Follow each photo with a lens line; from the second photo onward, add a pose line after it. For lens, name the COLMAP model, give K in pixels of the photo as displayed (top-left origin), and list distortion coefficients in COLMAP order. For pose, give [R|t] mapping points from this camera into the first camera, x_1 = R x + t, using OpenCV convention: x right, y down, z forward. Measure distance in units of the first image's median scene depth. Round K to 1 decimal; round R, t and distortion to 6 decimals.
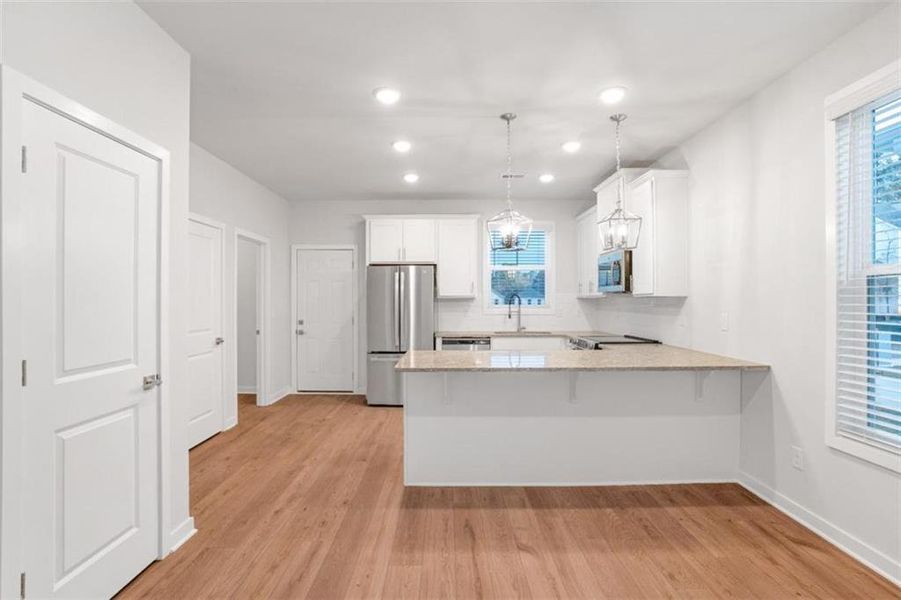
lens RADIAL K [[443.6, 0, 440.3], [0, 443.6, 291.5], [0, 0, 1]] dist [-0.006107, -0.001257]
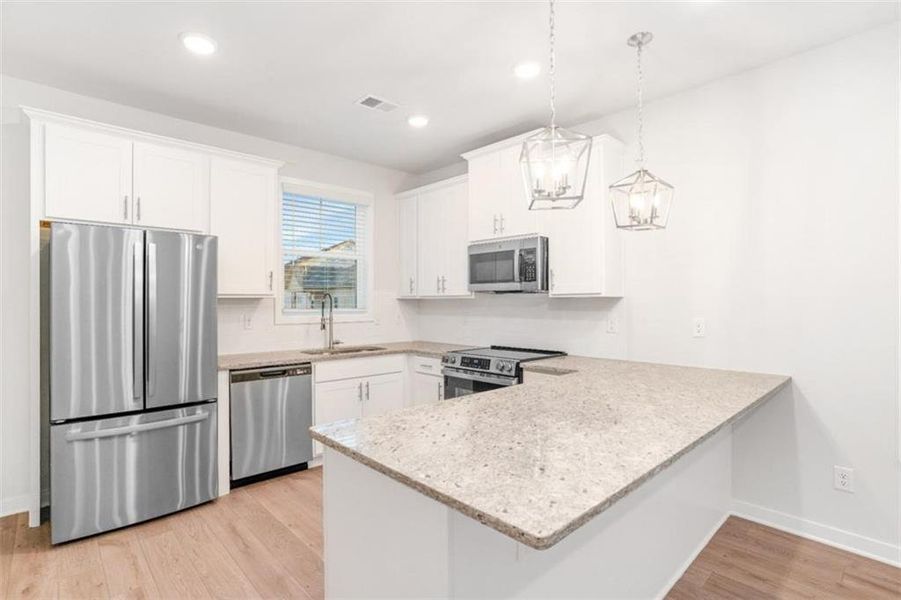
lens RADIAL K [[449.6, 0, 450.5], [0, 449.6, 300.0], [0, 0, 1]] dist [-0.002501, -0.000181]
pose [[0.724651, 0.002795, 0.689111, -0.180153], [-0.013156, 0.999866, 0.009779, 0.008661], [-0.688991, -0.016152, 0.724590, 0.421291]]
